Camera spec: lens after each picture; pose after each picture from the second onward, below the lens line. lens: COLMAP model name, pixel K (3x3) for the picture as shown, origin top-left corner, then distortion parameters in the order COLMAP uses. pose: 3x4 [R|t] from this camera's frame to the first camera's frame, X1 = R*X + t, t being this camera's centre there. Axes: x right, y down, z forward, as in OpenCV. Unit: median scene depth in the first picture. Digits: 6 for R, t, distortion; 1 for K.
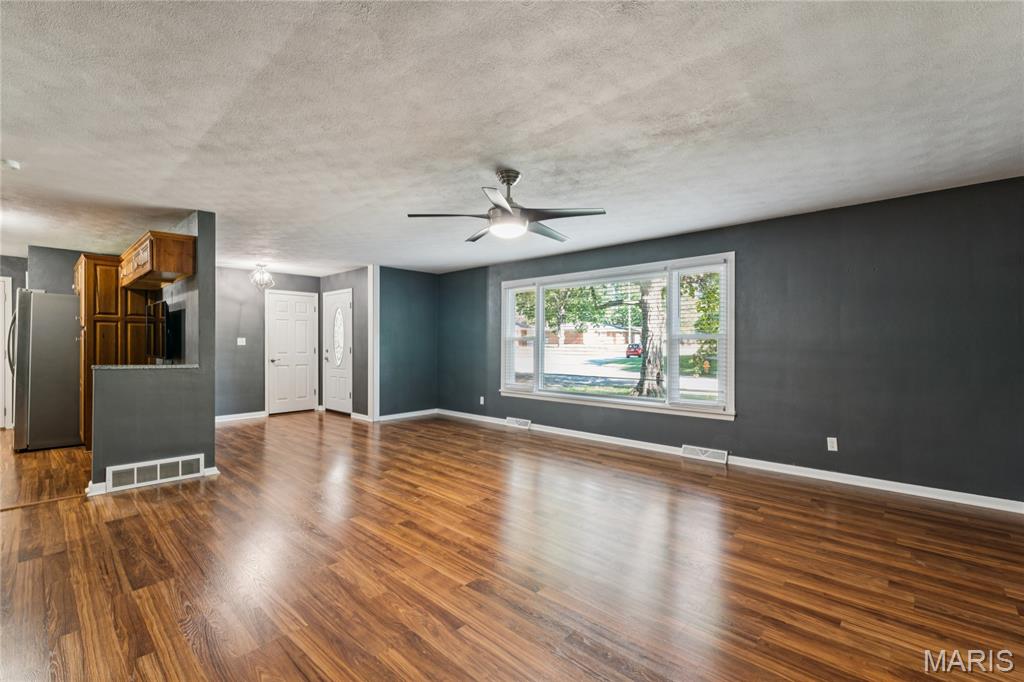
lens RADIAL K [[450.2, 0, 520.9], [0, 450.2, 341.8], [0, 0, 1]] dist [-0.003682, 0.000837]
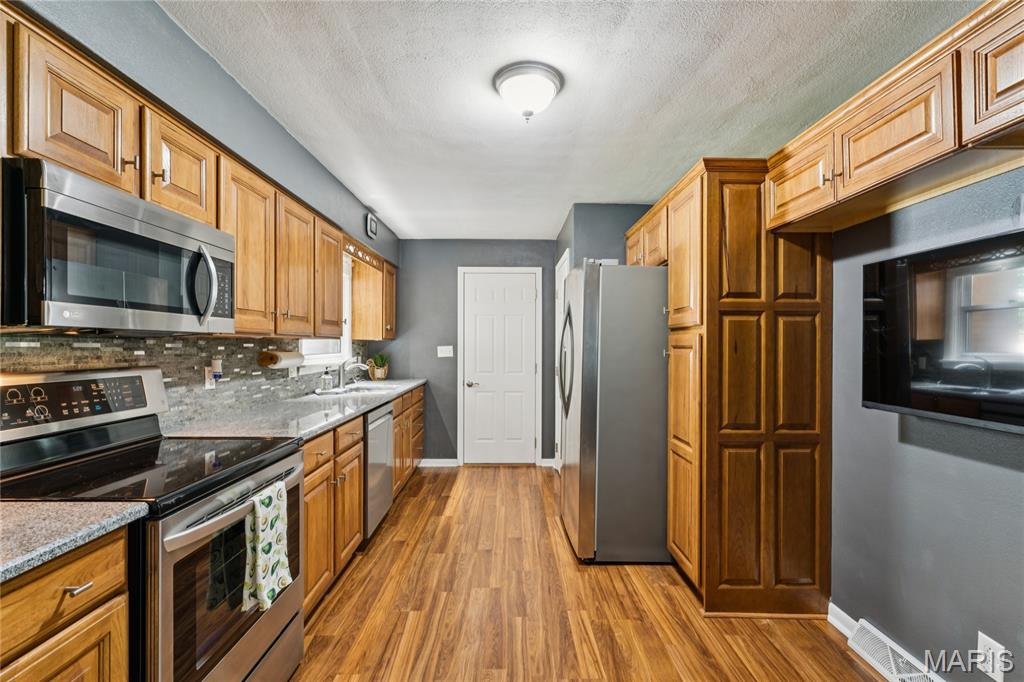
lens RADIAL K [[450.2, 0, 513.2], [0, 450.2, 344.2], [0, 0, 1]] dist [-0.003682, 0.000837]
pose [[0.681938, 0.001590, -0.731409, -0.890783], [-0.002803, 0.999996, -0.000440, -0.017896], [0.731405, 0.002351, 0.681939, 0.647166]]
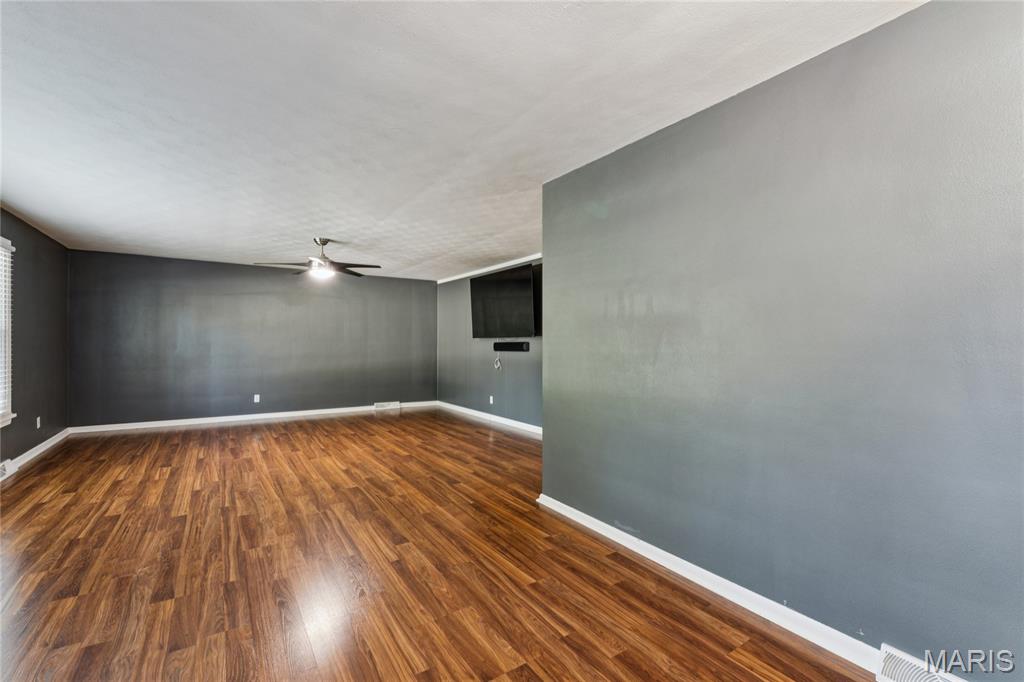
lens RADIAL K [[450.2, 0, 519.2], [0, 450.2, 338.3], [0, 0, 1]] dist [-0.003682, 0.000837]
pose [[-0.970789, -0.003980, 0.239903, -0.809345], [-0.007196, 0.999896, -0.012529, 0.004944], [-0.239828, -0.013889, -0.970716, 1.752839]]
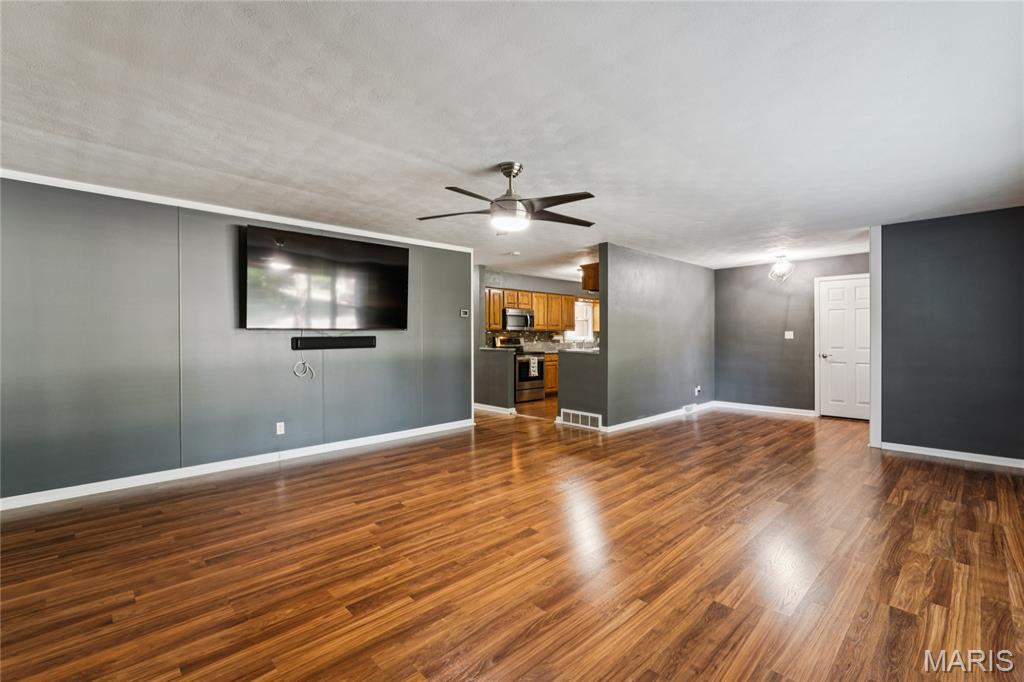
lens RADIAL K [[450.2, 0, 504.6], [0, 450.2, 340.7], [0, 0, 1]] dist [-0.003682, 0.000837]
pose [[-0.077479, 0.010223, -0.996942, 0.688874], [0.002990, 0.999945, 0.010021, -0.000005], [0.996989, -0.002204, -0.077505, 0.768835]]
